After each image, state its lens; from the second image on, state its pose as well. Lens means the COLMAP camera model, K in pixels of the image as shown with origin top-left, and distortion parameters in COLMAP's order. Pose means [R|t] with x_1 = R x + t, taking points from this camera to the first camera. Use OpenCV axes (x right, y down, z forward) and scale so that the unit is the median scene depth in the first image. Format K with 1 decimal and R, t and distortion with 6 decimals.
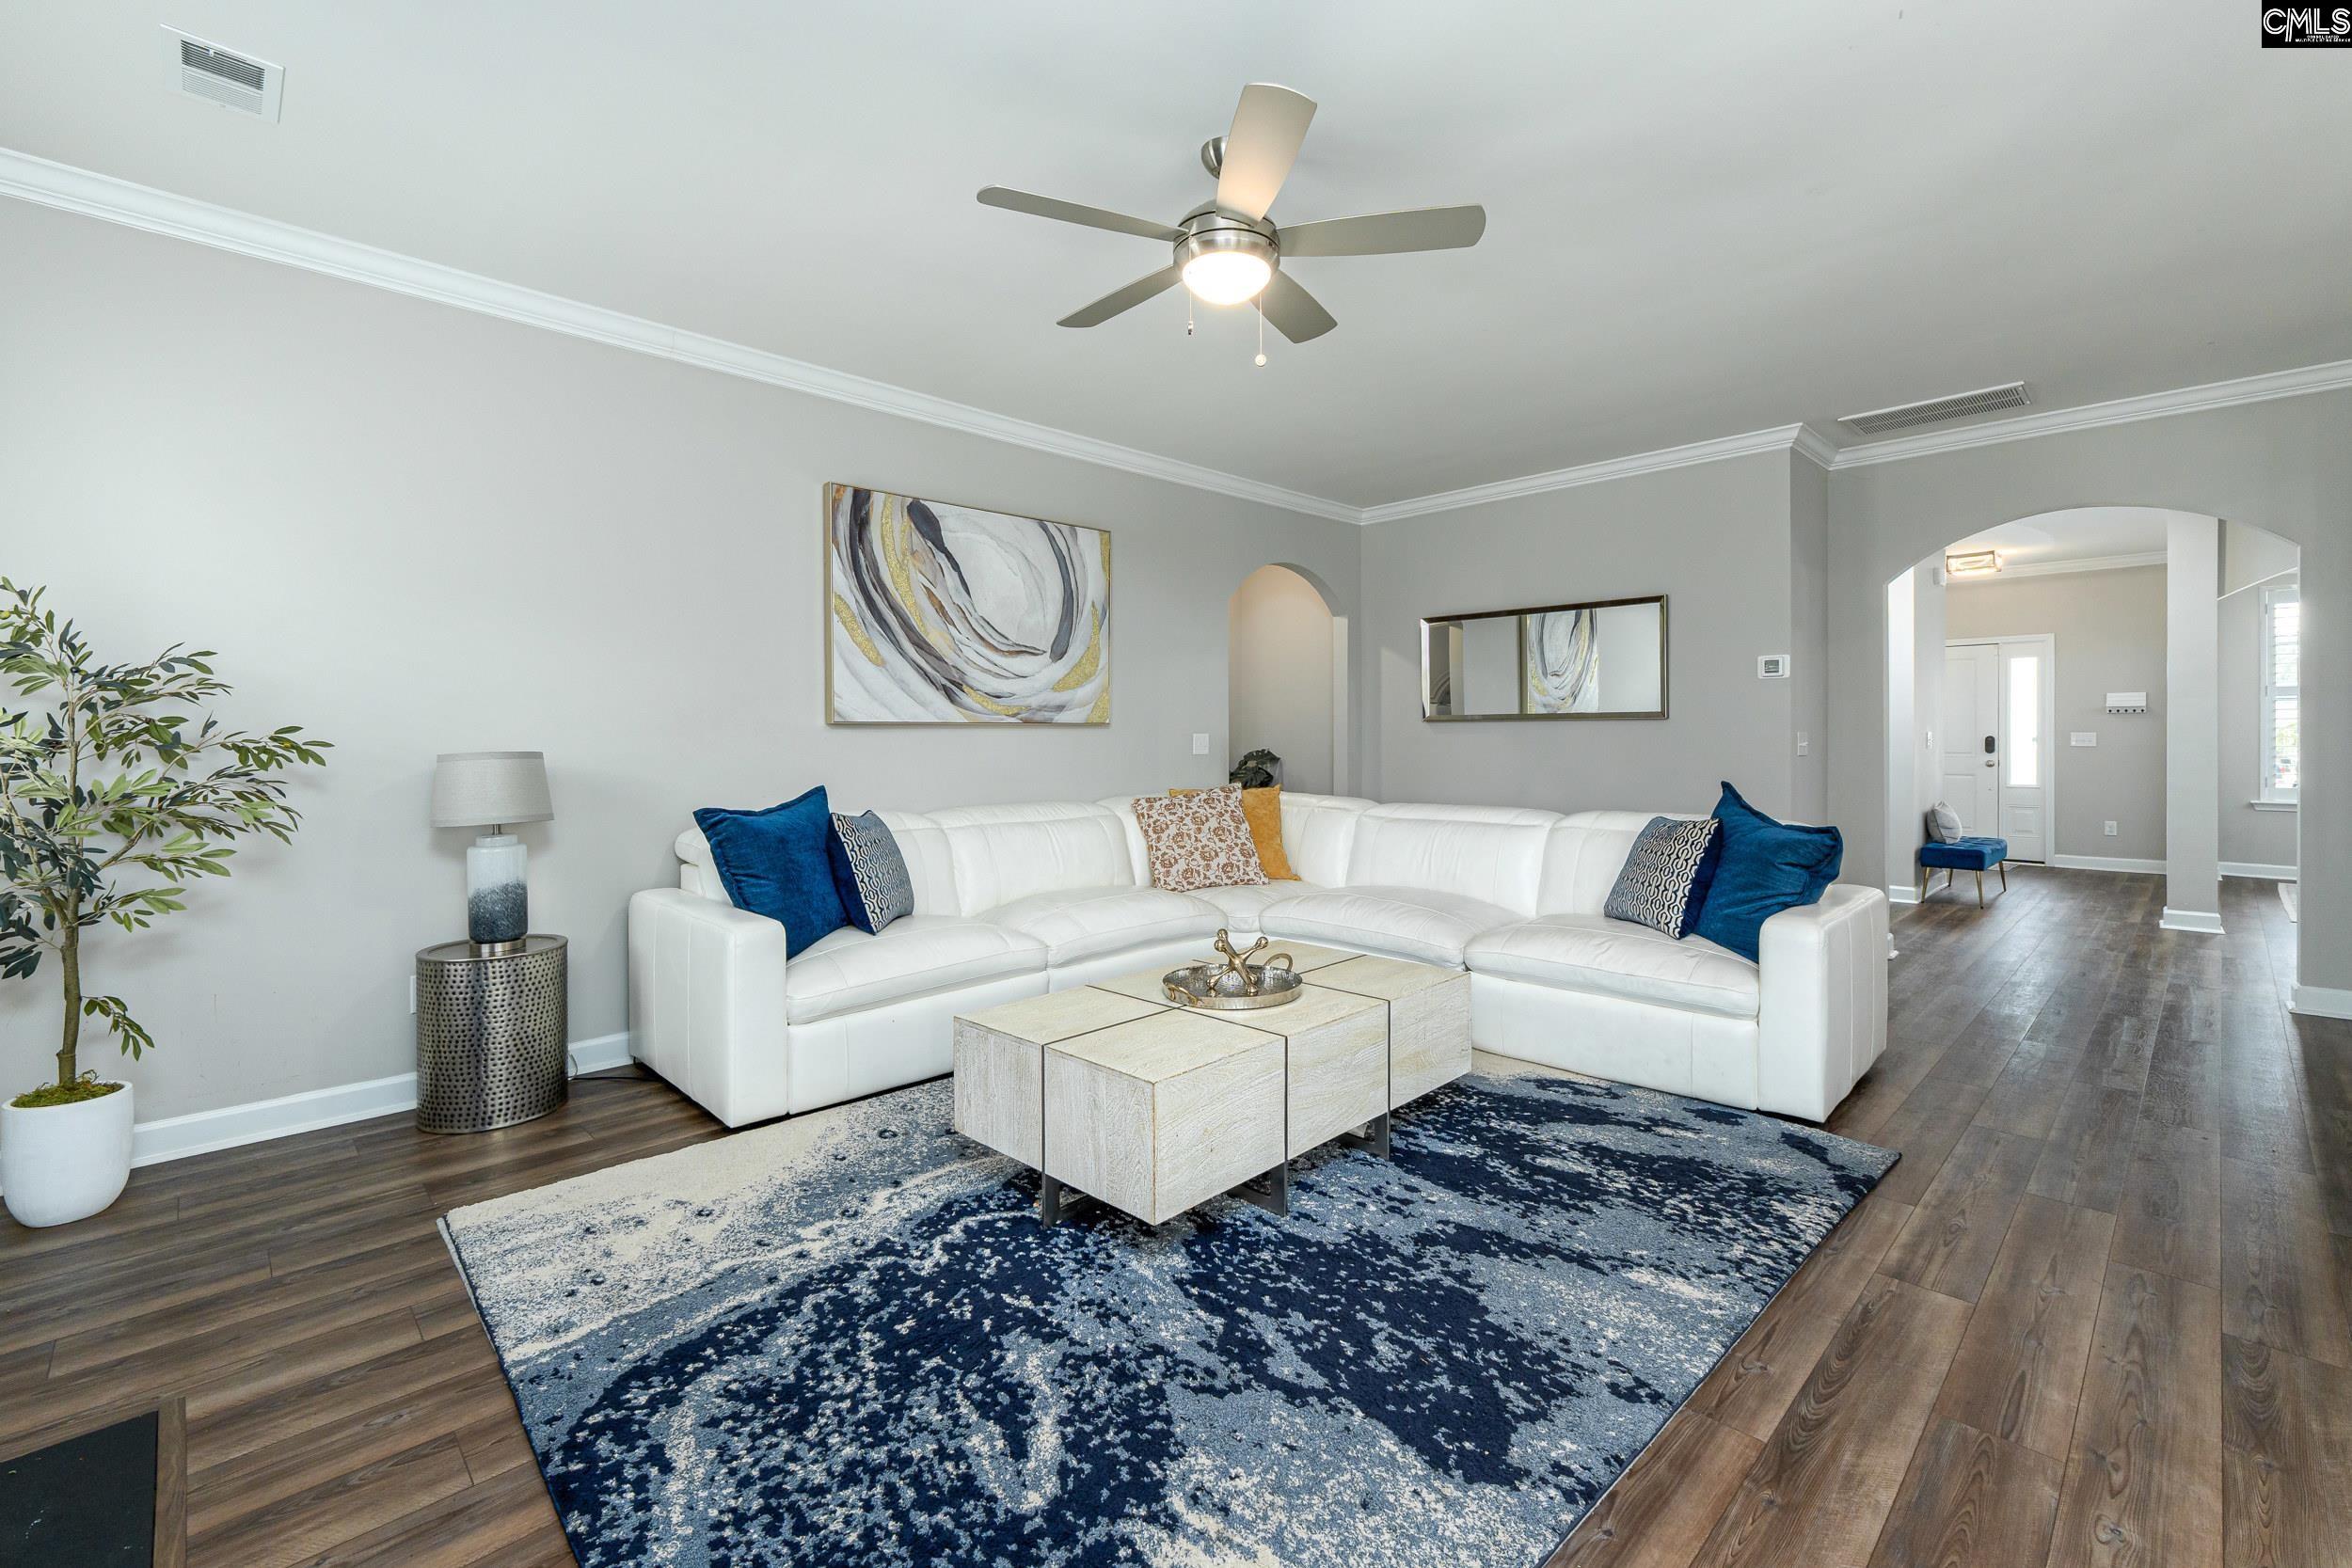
lens RADIAL K [[1002.0, 0, 1172.0], [0, 1002.0, 746.0], [0, 0, 1]] dist [-0.000008, 0.000098]
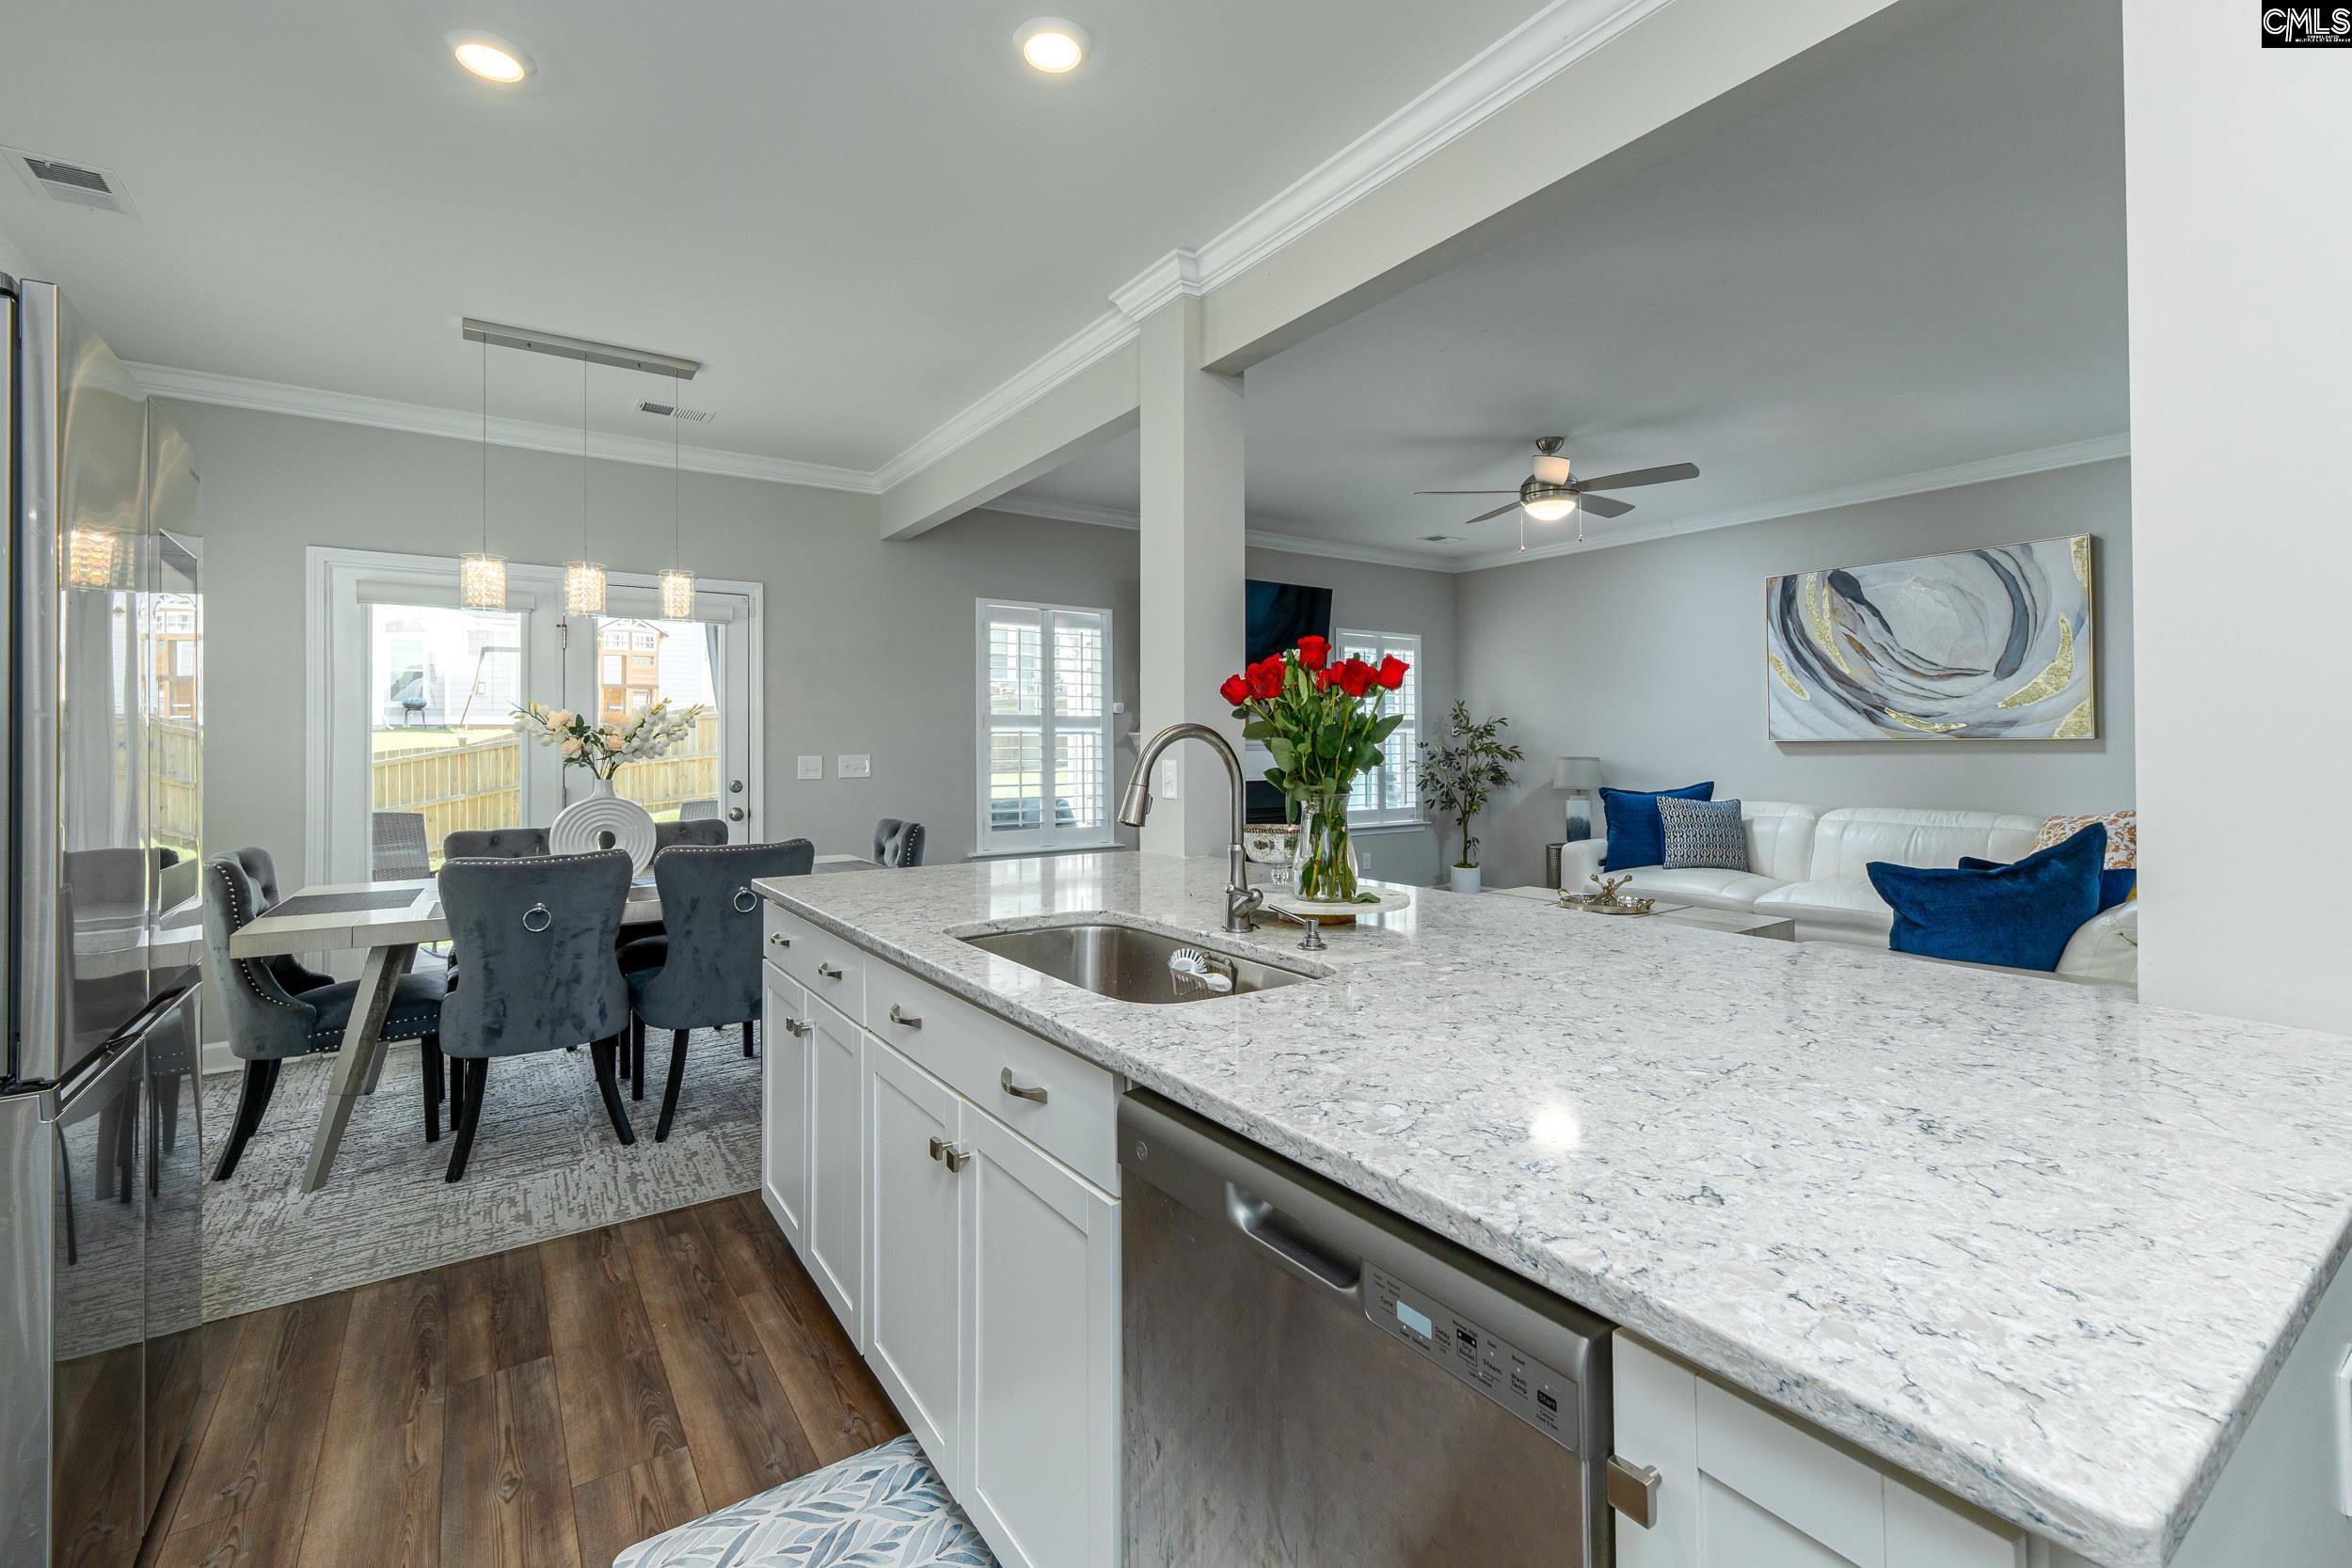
lens RADIAL K [[1018.7, 0, 1179.3], [0, 1018.7, 739.3], [0, 0, 1]] dist [0.022127, 0.000098]
pose [[-0.154247, -0.002123, -0.988030, 1.162802], [-0.005708, 0.999983, -0.001258, -0.016612], [0.988016, 0.005446, -0.154256, 0.343310]]
